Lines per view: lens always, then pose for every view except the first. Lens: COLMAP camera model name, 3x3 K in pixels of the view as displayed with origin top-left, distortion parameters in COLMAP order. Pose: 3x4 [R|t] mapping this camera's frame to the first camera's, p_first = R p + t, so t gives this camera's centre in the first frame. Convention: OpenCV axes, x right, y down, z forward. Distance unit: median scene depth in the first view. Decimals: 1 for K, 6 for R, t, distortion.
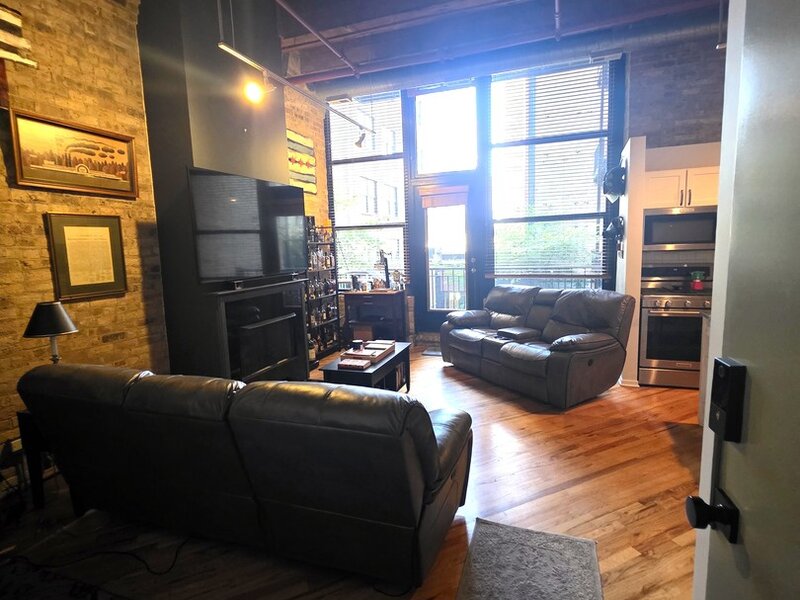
lens RADIAL K [[419.2, 0, 397.5], [0, 419.2, 304.4], [0, 0, 1]] dist [-0.000752, -0.000101]
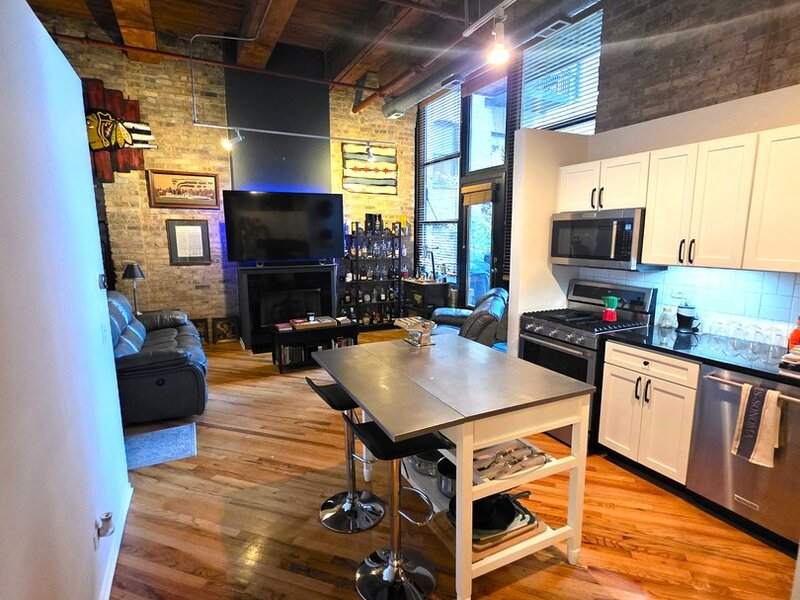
lens RADIAL K [[419.2, 0, 400.4], [0, 419.2, 306.1], [0, 0, 1]] dist [-0.000752, -0.000101]
pose [[0.730727, 0.147892, -0.666457, 1.068962], [-0.118675, 0.988907, 0.089326, -0.094579], [0.672275, 0.013819, 0.740173, 0.218672]]
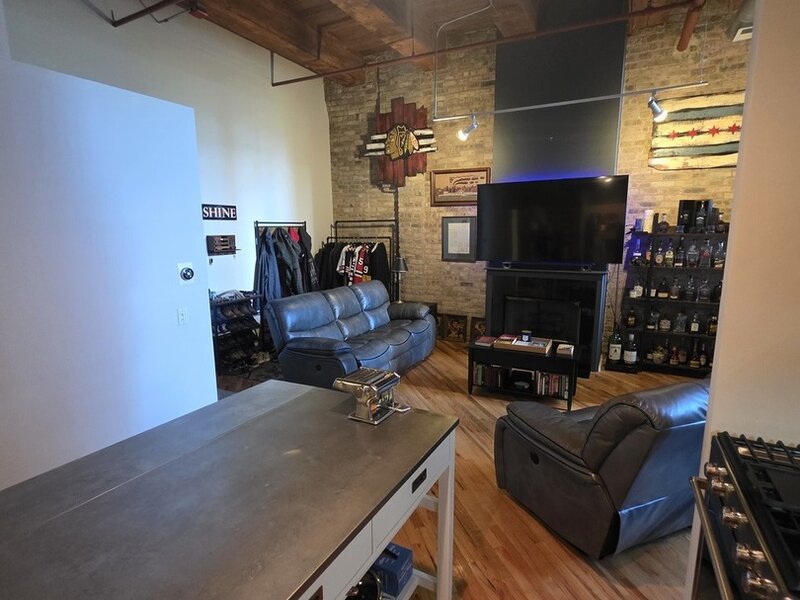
lens RADIAL K [[419.2, 0, 404.9], [0, 419.2, 304.0], [0, 0, 1]] dist [-0.000752, -0.000101]
pose [[-0.114935, 0.206647, -0.971641, 1.023878], [-0.131172, 0.966401, 0.221049, -0.185957], [0.984674, 0.152859, -0.083967, 0.830668]]
